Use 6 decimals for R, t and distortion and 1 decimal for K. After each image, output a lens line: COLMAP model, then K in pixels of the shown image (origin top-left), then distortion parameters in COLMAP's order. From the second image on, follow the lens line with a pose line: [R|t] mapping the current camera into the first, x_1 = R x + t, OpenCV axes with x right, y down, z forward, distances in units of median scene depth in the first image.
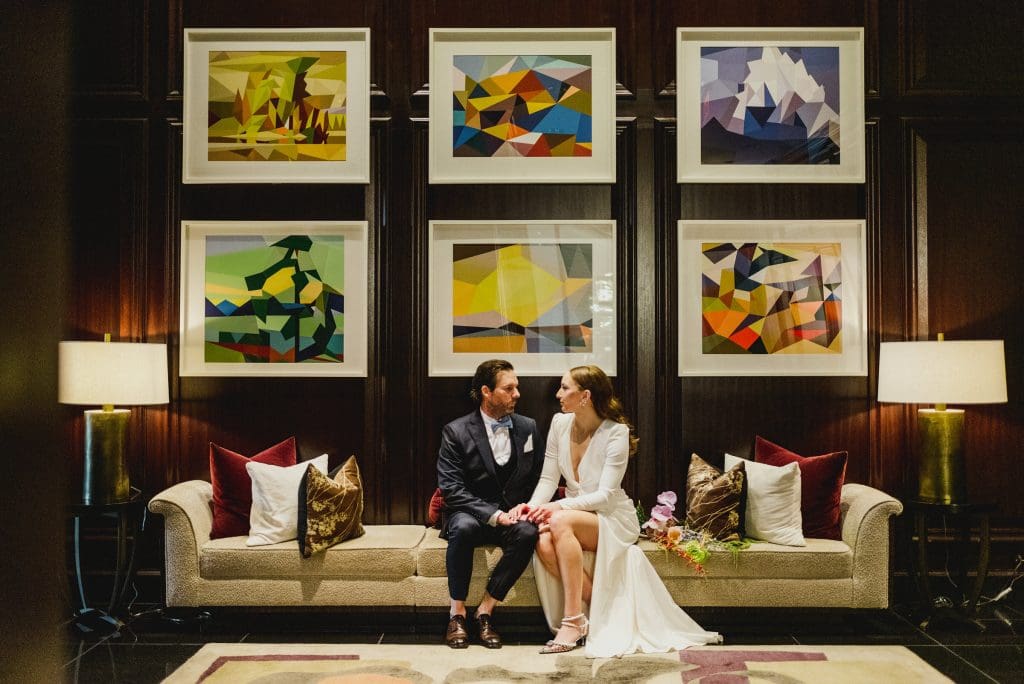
lens RADIAL K [[1005.7, 0, 513.2], [0, 1005.7, 342.7], [0, 0, 1]] dist [-0.005524, 0.000000]
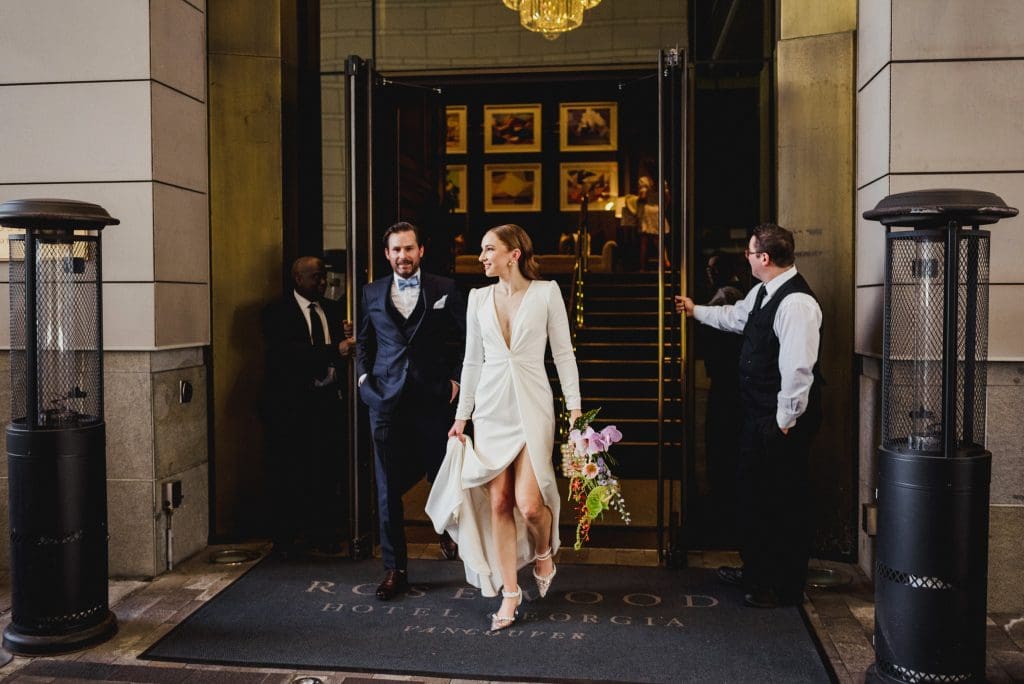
lens RADIAL K [[1005.7, 0, 511.8], [0, 1005.7, 341.5], [0, 0, 1]] dist [-0.005524, 0.000000]
pose [[0.994271, 0.000767, -0.106890, 0.357377], [0.005928, 0.998040, 0.062303, 0.251718], [0.106728, -0.062579, 0.992317, -2.294808]]
